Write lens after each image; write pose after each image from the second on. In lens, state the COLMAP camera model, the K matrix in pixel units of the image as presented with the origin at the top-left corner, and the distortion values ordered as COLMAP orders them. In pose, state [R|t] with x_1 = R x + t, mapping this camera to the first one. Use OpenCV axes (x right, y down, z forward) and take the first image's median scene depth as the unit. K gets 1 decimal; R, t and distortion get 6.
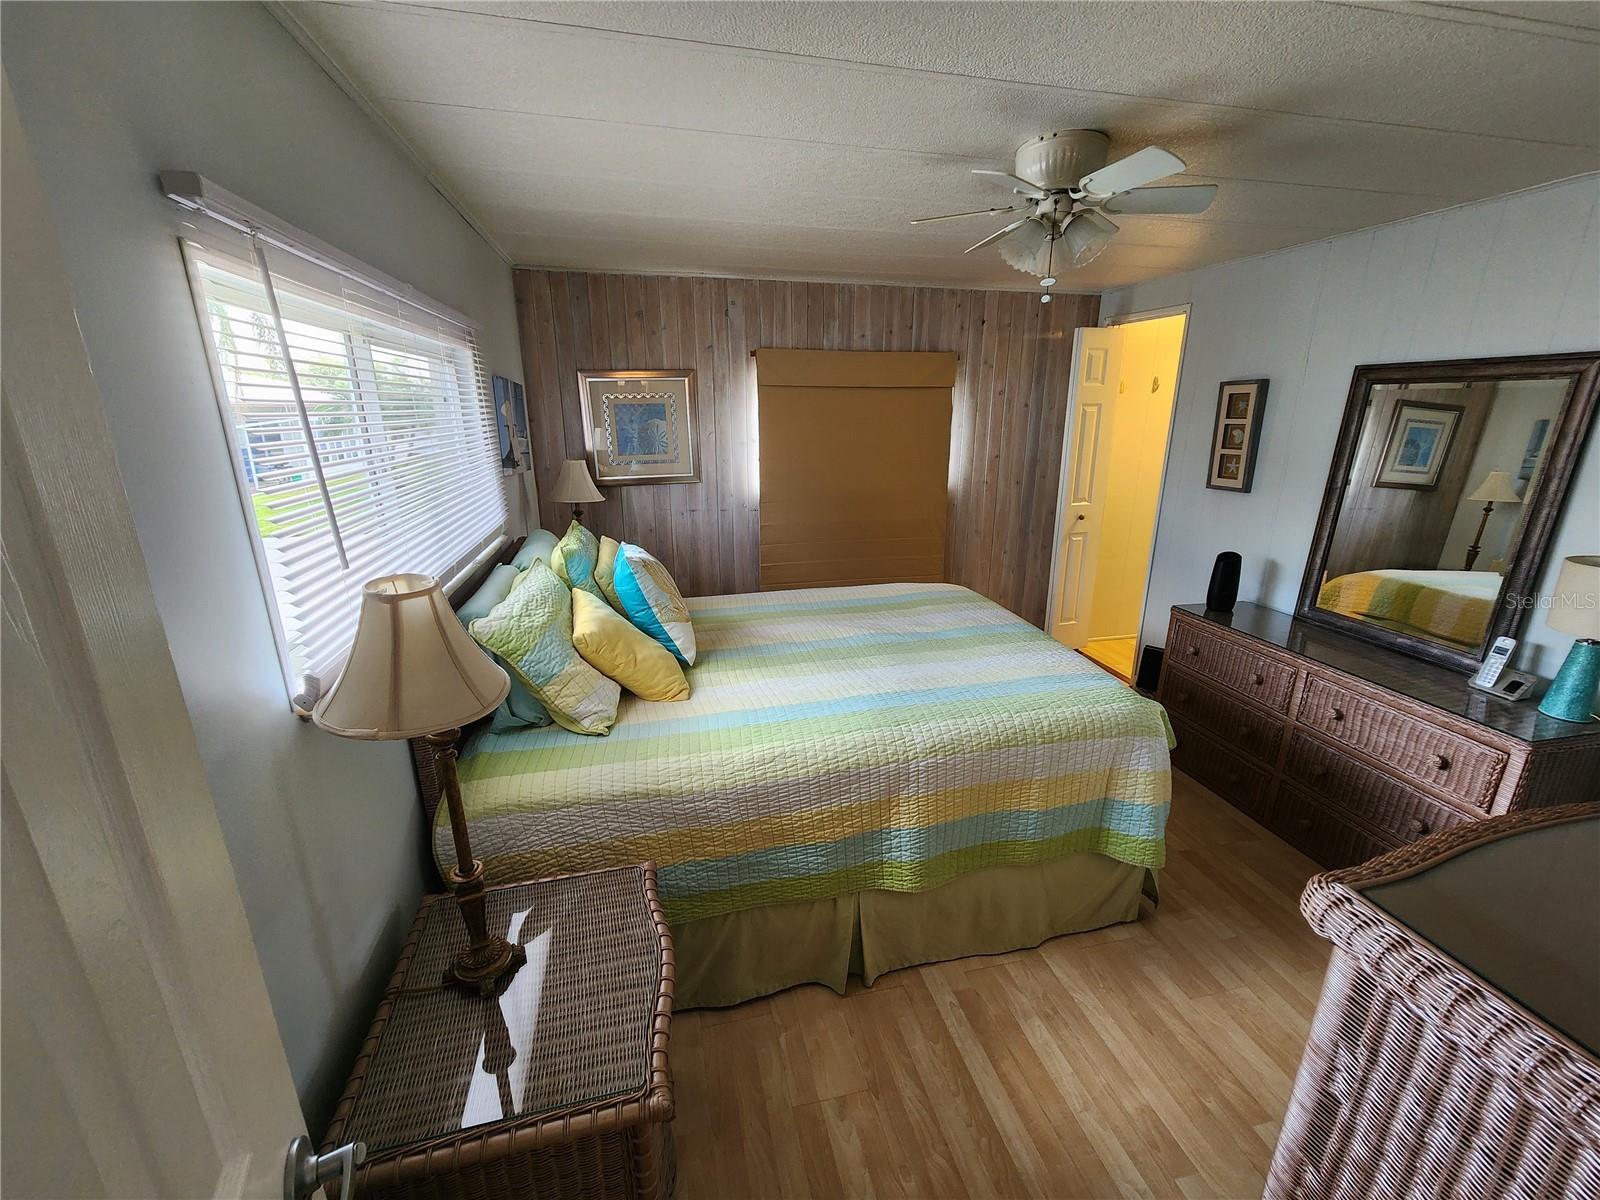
lens RADIAL K [[659.6, 0, 805.9], [0, 659.6, 607.5], [0, 0, 1]] dist [-0.002058, 0.001303]
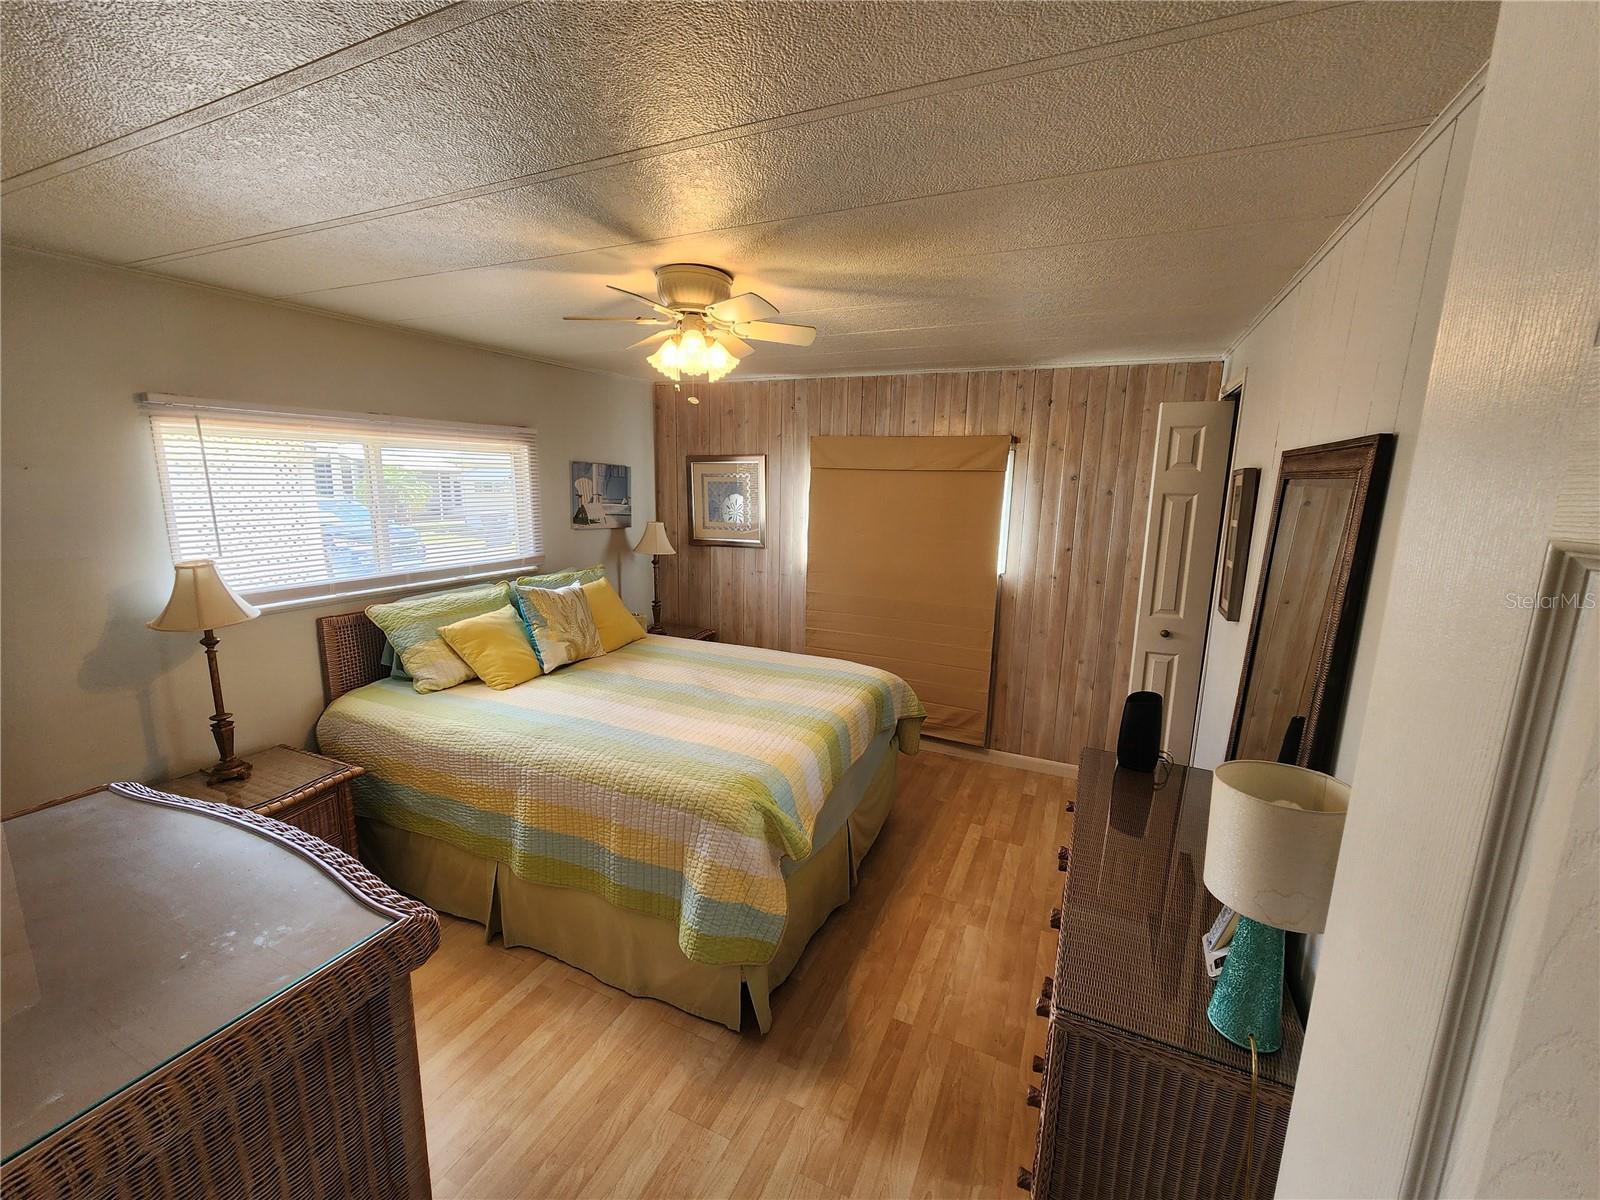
lens RADIAL K [[659.6, 0, 797.9], [0, 659.6, 606.5], [0, 0, 1]] dist [-0.002058, 0.001303]
pose [[0.787224, 0.136256, -0.601425, 0.632381], [-0.199497, 0.979110, -0.039306, -0.058346], [0.583506, 0.150925, 0.797962, 0.129355]]
